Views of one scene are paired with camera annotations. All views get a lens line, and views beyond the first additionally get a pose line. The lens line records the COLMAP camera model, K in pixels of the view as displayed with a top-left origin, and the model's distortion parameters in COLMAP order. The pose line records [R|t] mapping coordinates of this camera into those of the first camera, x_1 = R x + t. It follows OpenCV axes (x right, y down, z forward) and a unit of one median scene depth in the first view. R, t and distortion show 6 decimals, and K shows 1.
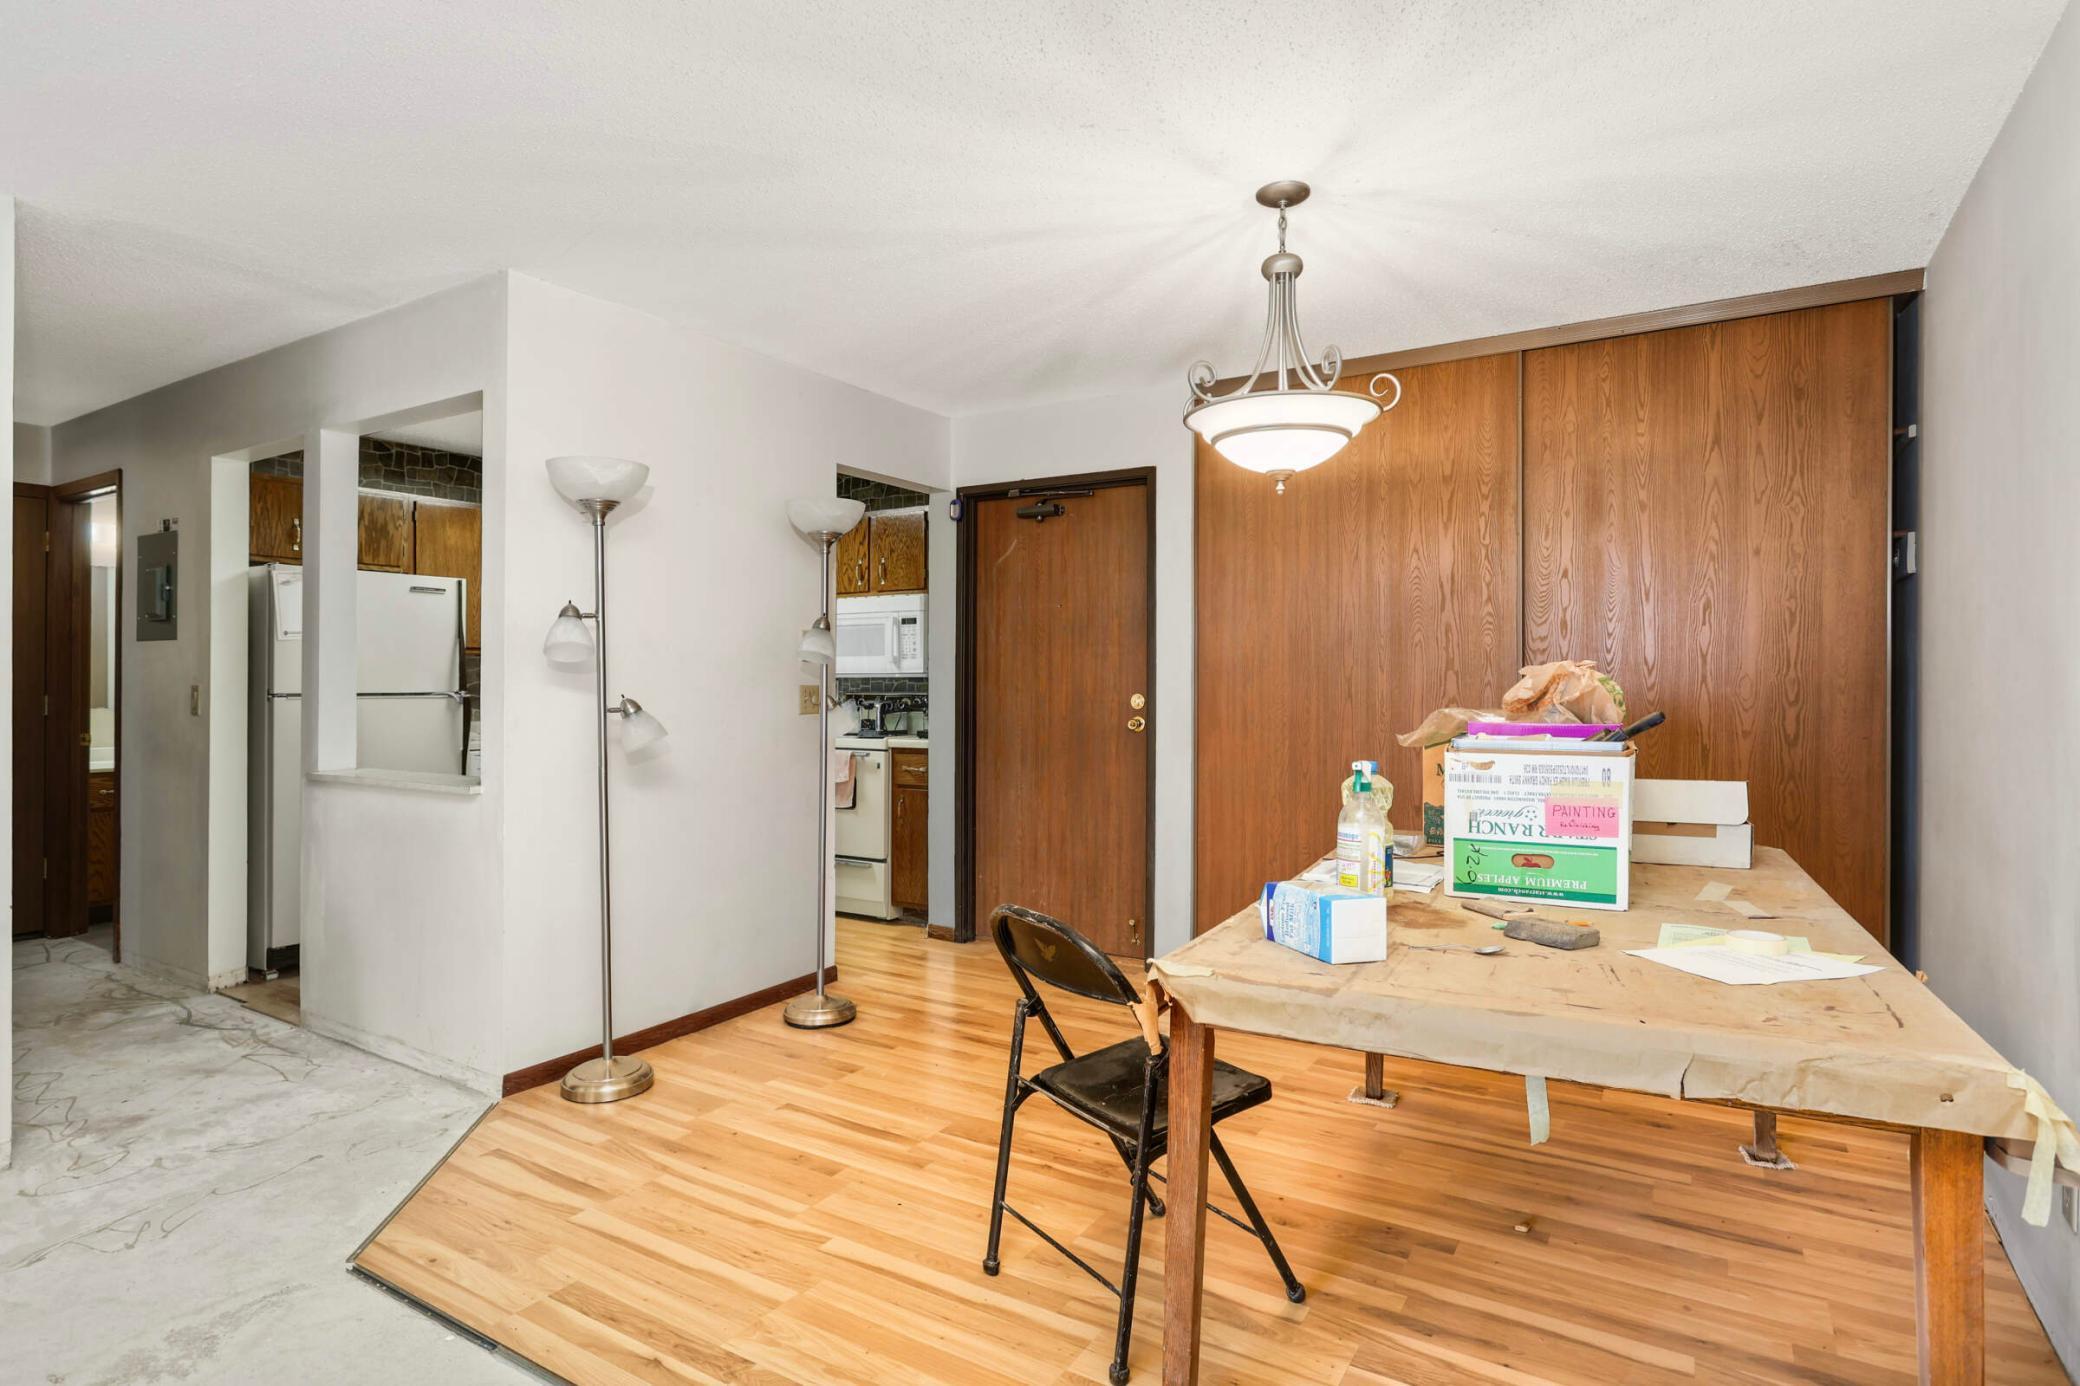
lens RADIAL K [[1078.1, 0, 1039.1], [0, 1078.1, 685.5], [0, 0, 1]] dist [-0.005825, -0.000277]
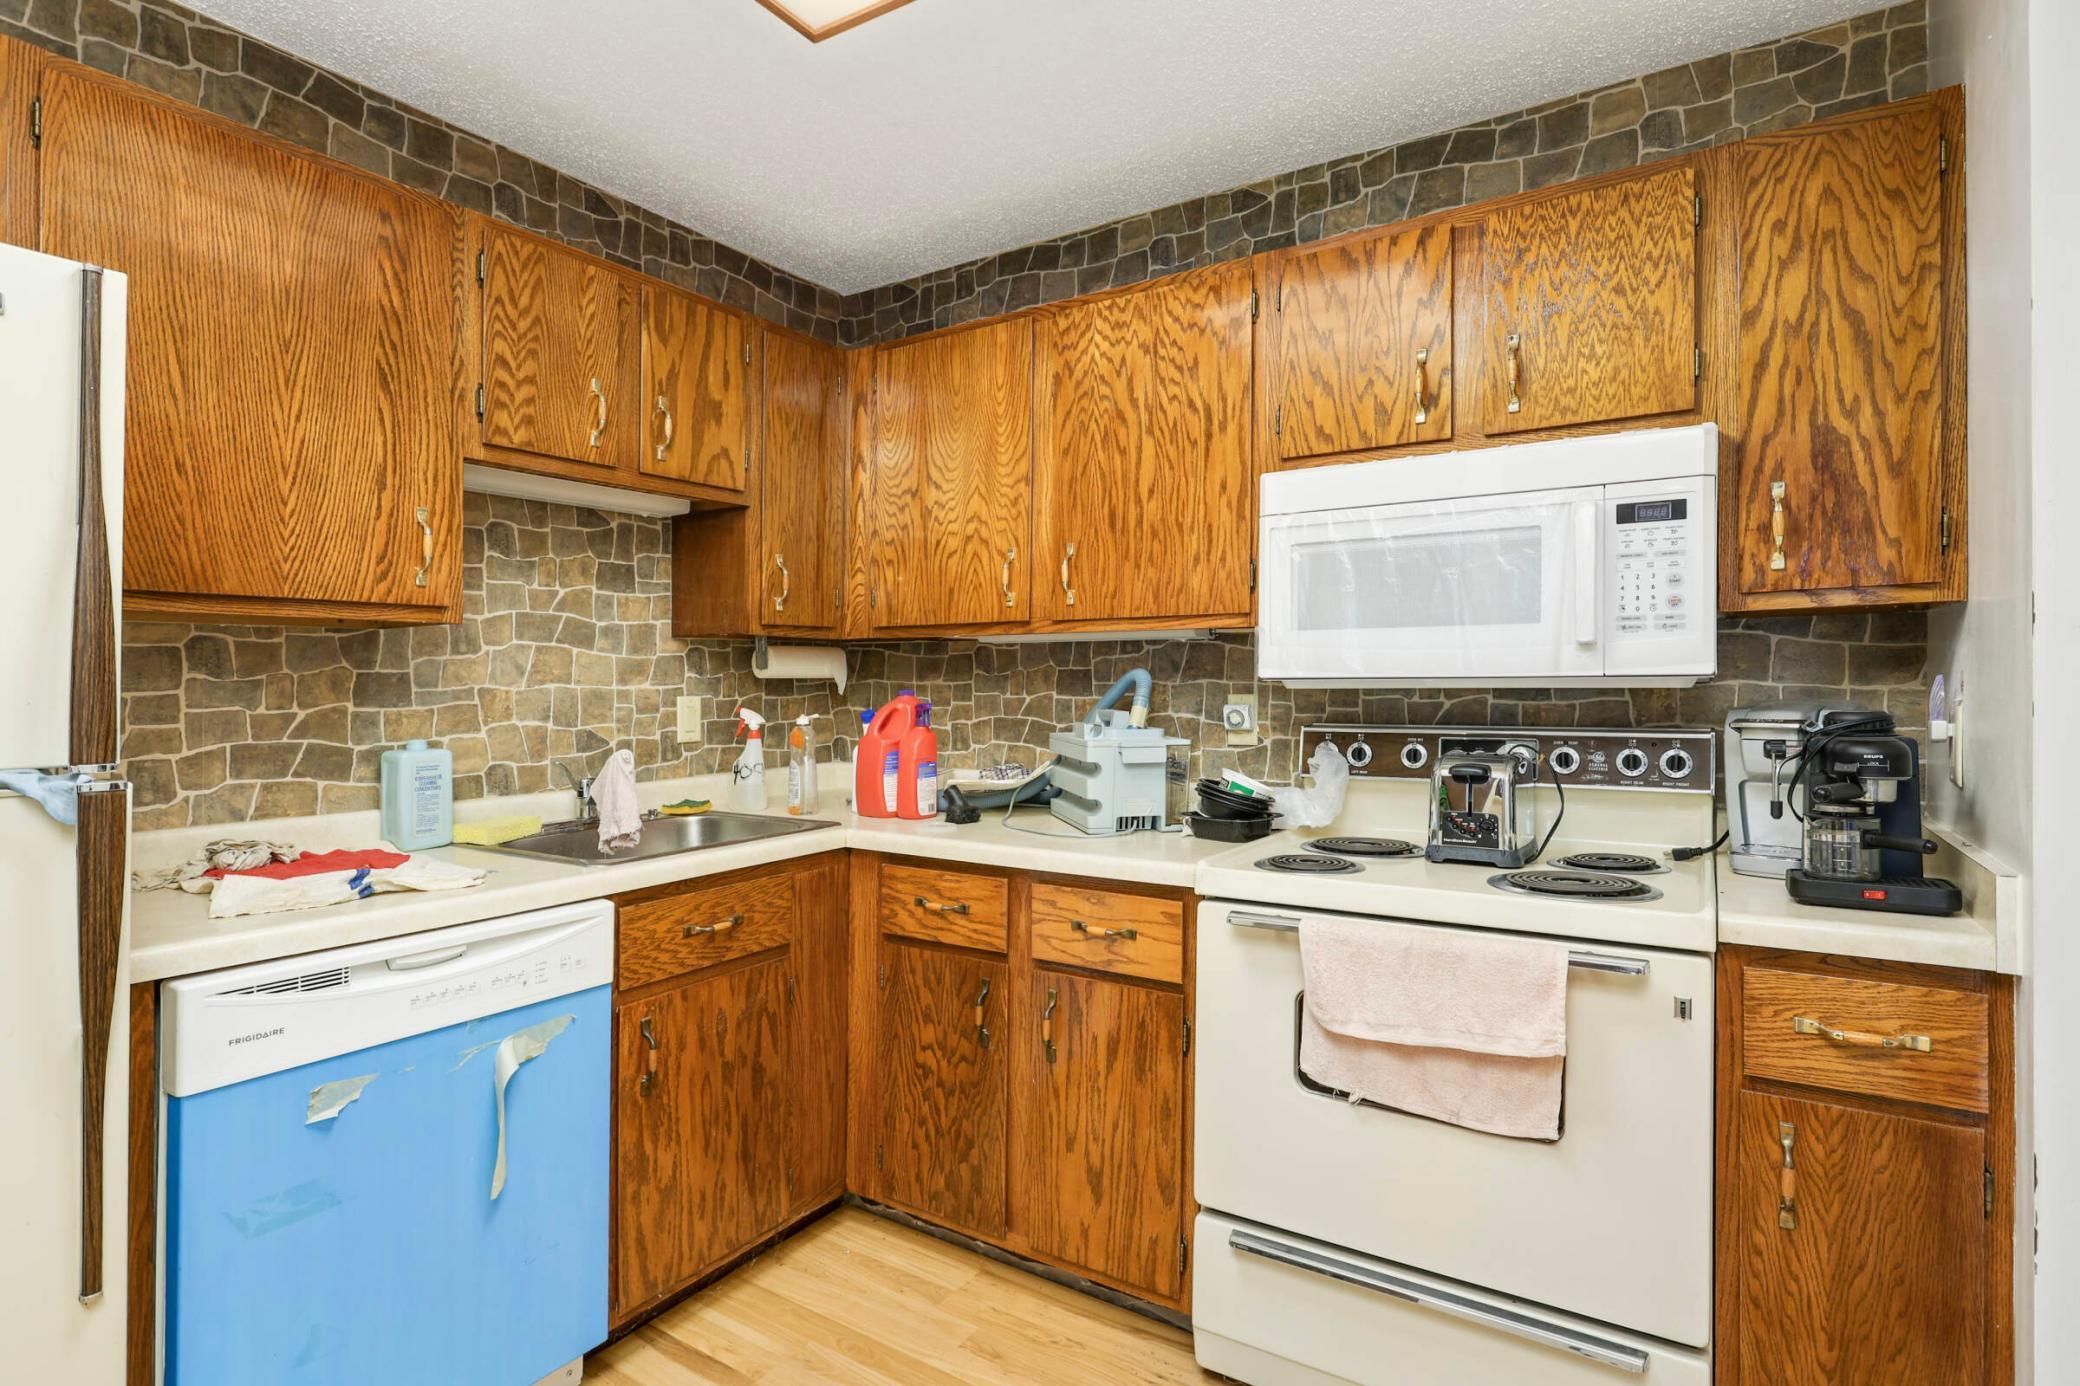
lens RADIAL K [[1041.3, 0, 1030.9], [0, 1041.3, 673.7], [0, 0, 1]] dist [-0.019010, 0.009720]
pose [[0.999707, -0.002040, -0.024137, -0.480772], [0.001713, 0.999907, -0.013559, -0.013187], [0.024162, 0.013513, 0.999617, 1.123451]]
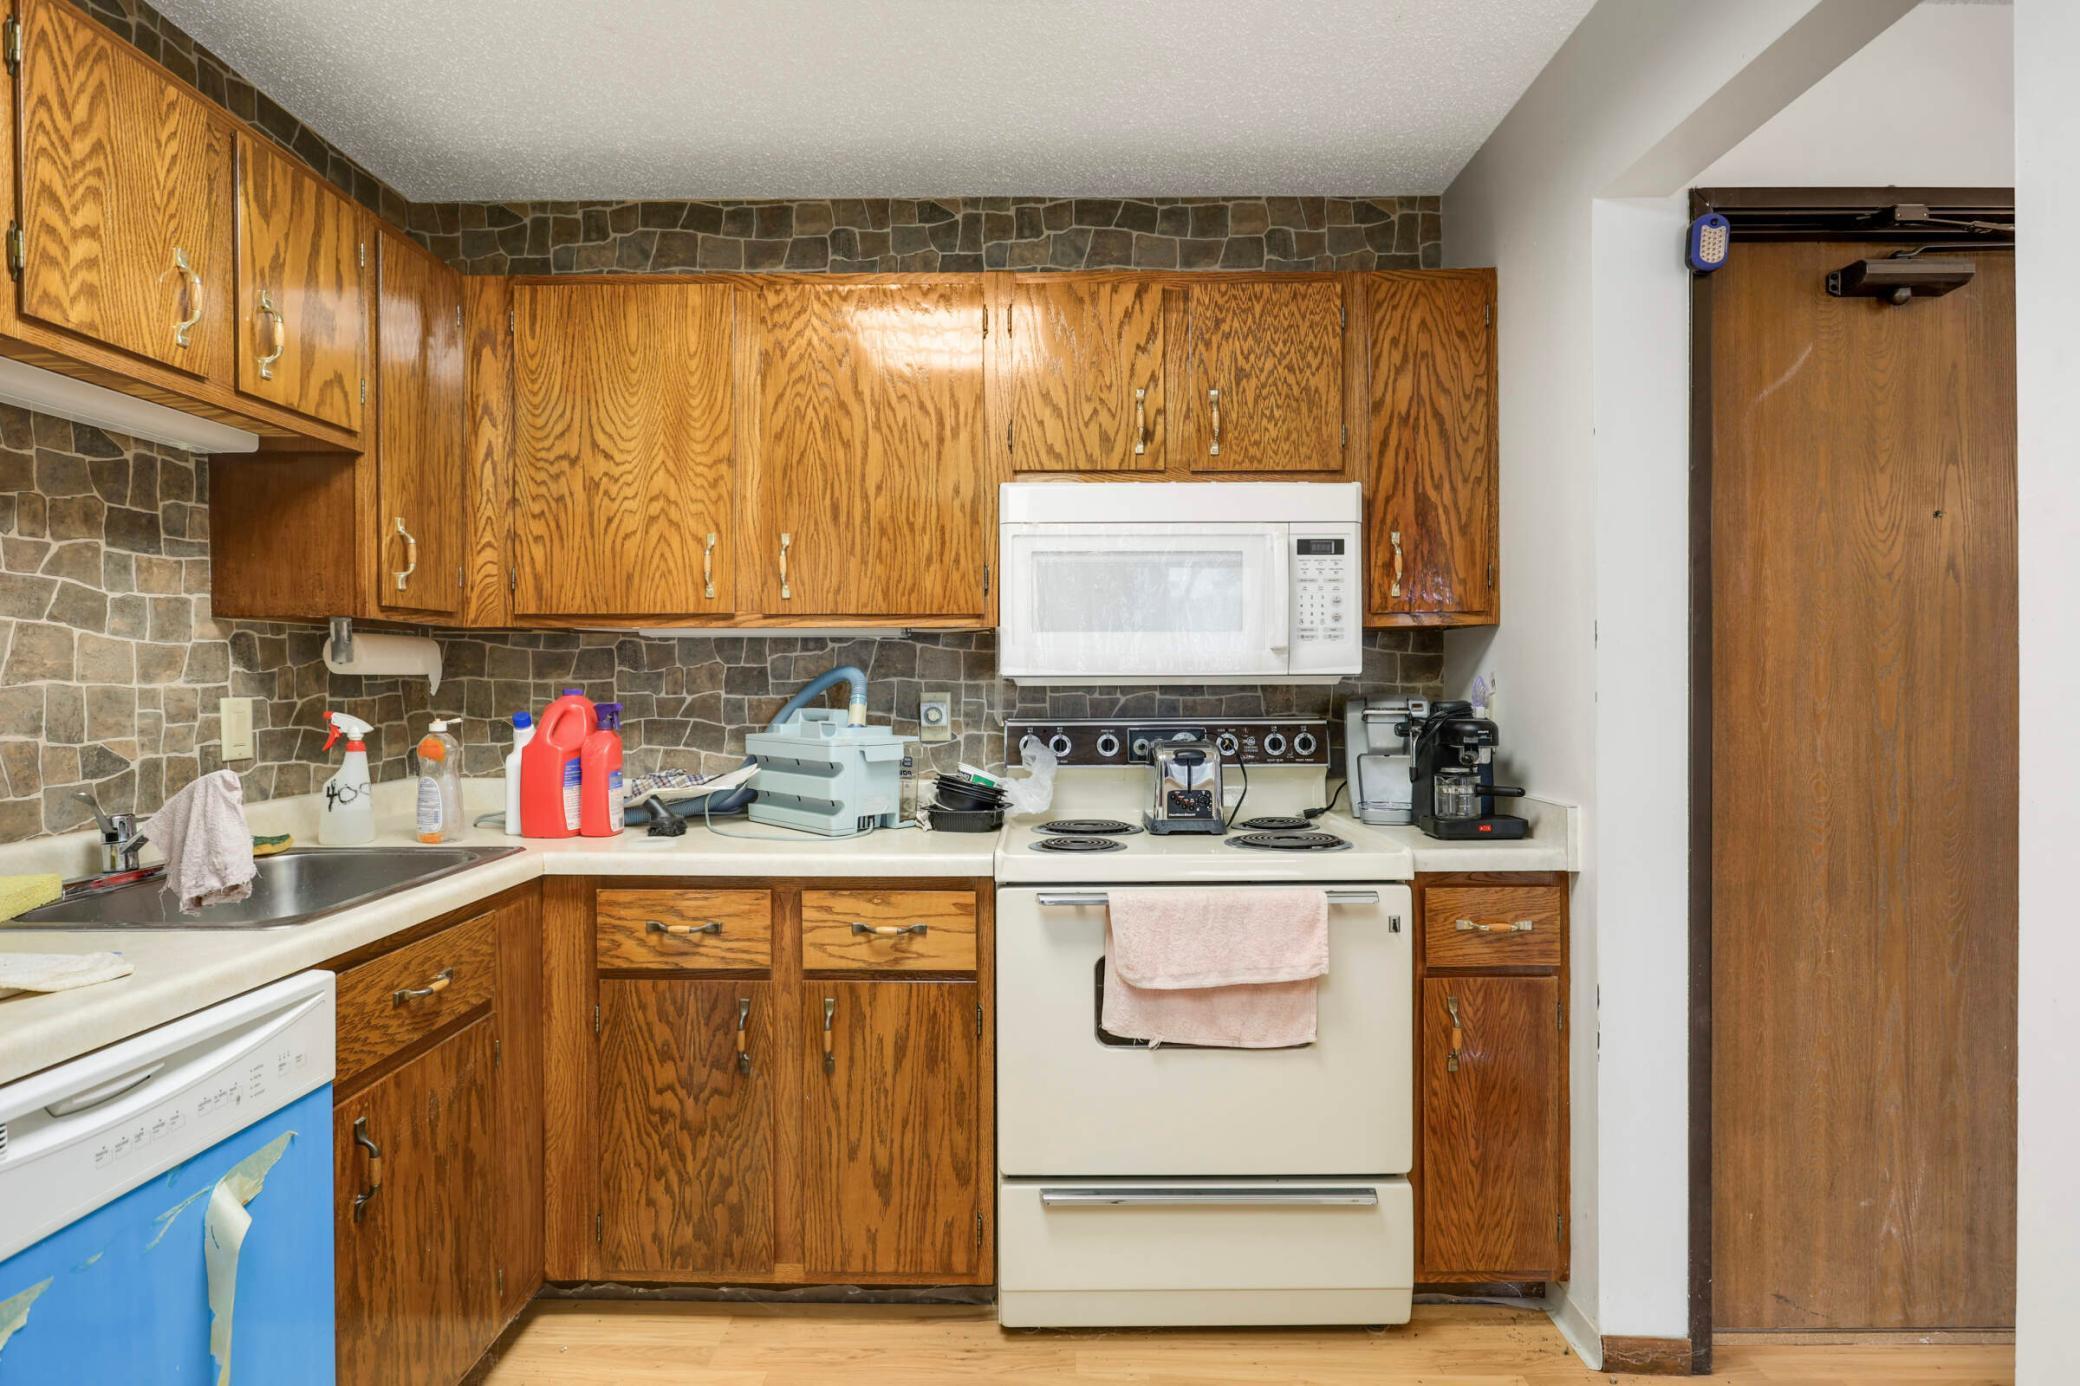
lens RADIAL K [[1030.8, 0, 1040.0], [0, 1030.8, 693.0], [0, 0, 1]] dist [-0.016894, 0.005673]
pose [[0.853826, -0.005377, 0.520530, -0.672751], [0.003825, 0.999984, 0.004055, -0.010623], [-0.520544, -0.001471, 0.853834, 1.175902]]
